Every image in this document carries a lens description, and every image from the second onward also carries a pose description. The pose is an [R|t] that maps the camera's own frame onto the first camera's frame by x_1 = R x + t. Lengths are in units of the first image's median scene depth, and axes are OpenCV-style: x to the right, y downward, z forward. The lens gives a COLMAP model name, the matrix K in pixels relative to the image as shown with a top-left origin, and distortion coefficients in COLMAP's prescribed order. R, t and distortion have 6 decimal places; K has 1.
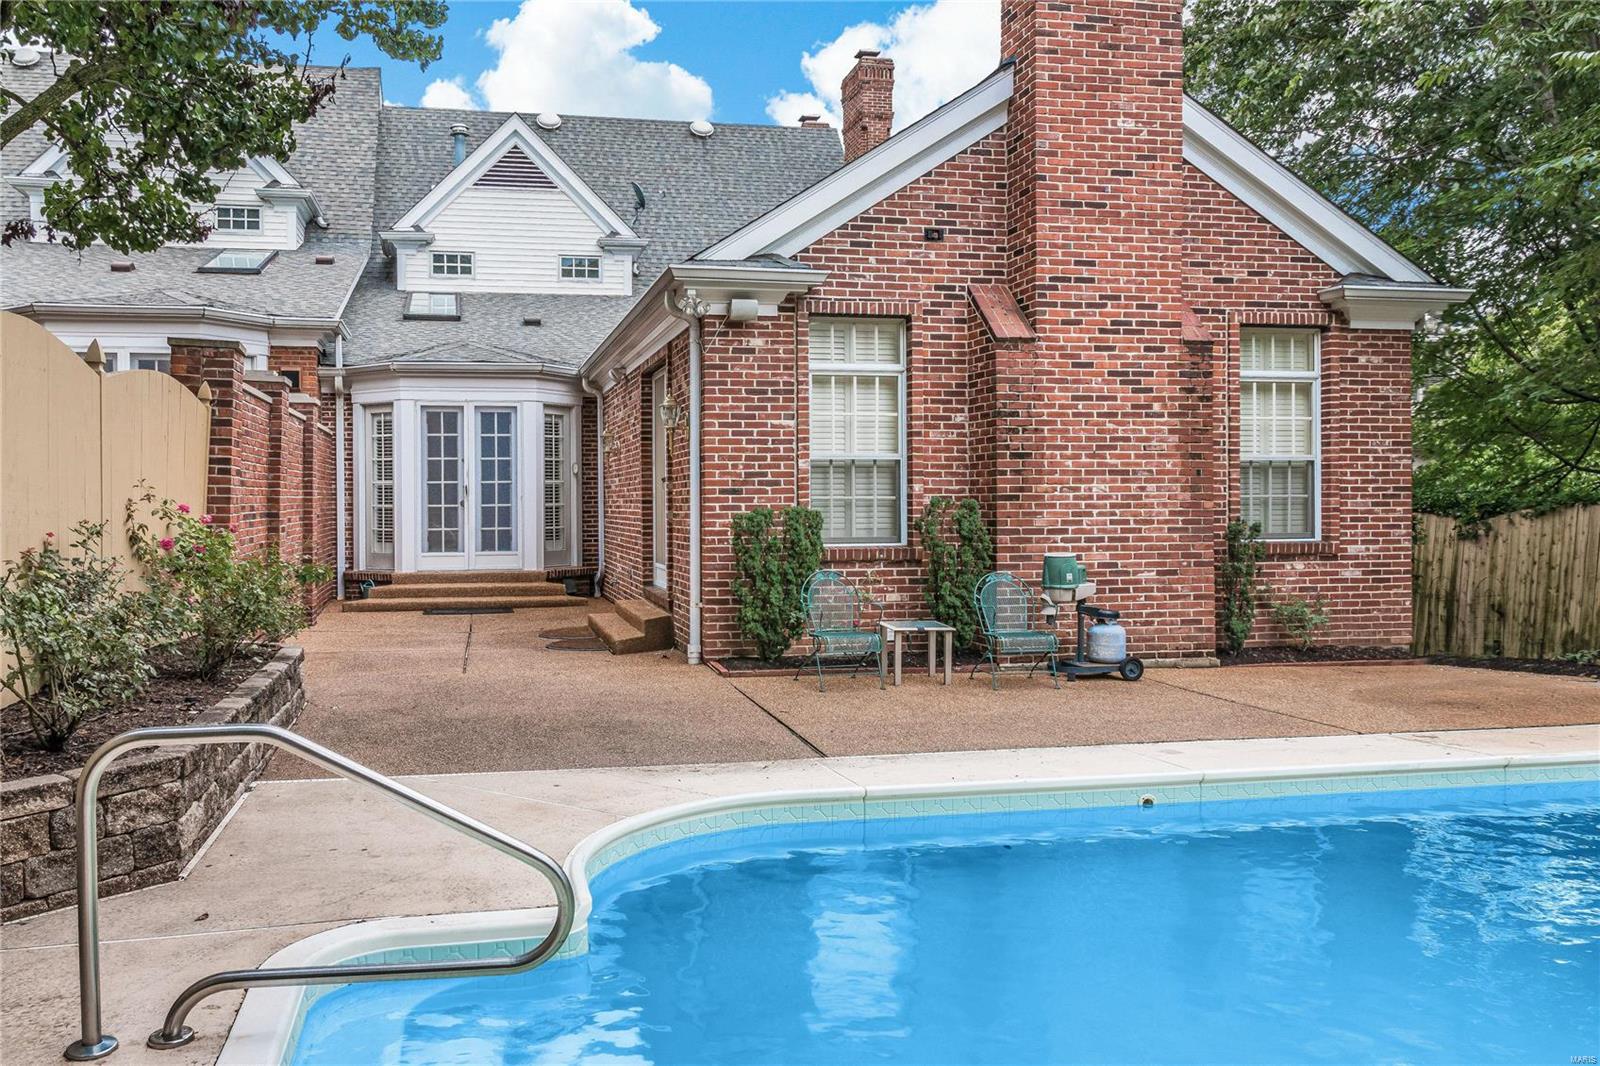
lens RADIAL K [[1267.8, 0, 713.4], [0, 1267.8, 486.8], [0, 0, 1]] dist [0.050461, -0.000086]
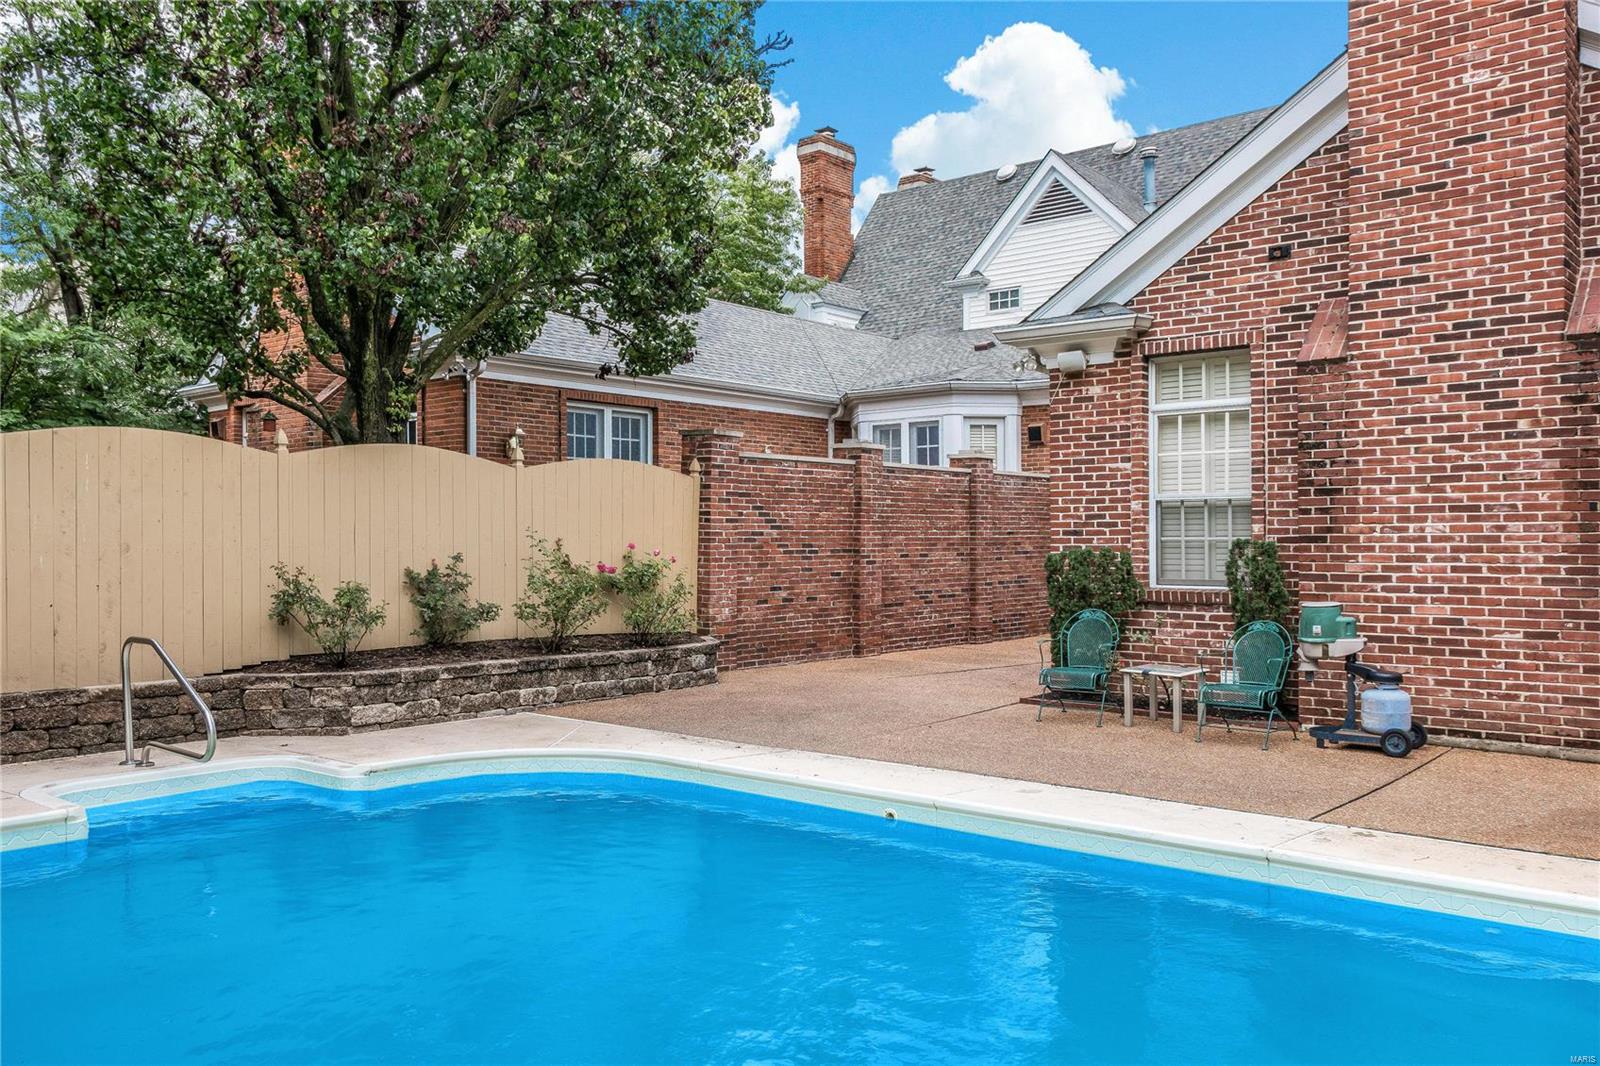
lens RADIAL K [[1267.8, 0, 794.6], [0, 1267.8, 539.8], [0, 0, 1]] dist [0.050461, -0.000086]
pose [[0.629668, 0.001966, -0.776862, 0.691569], [0.005615, 0.999959, 0.007082, 0.000452], [0.776844, -0.008821, 0.629631, 0.148802]]
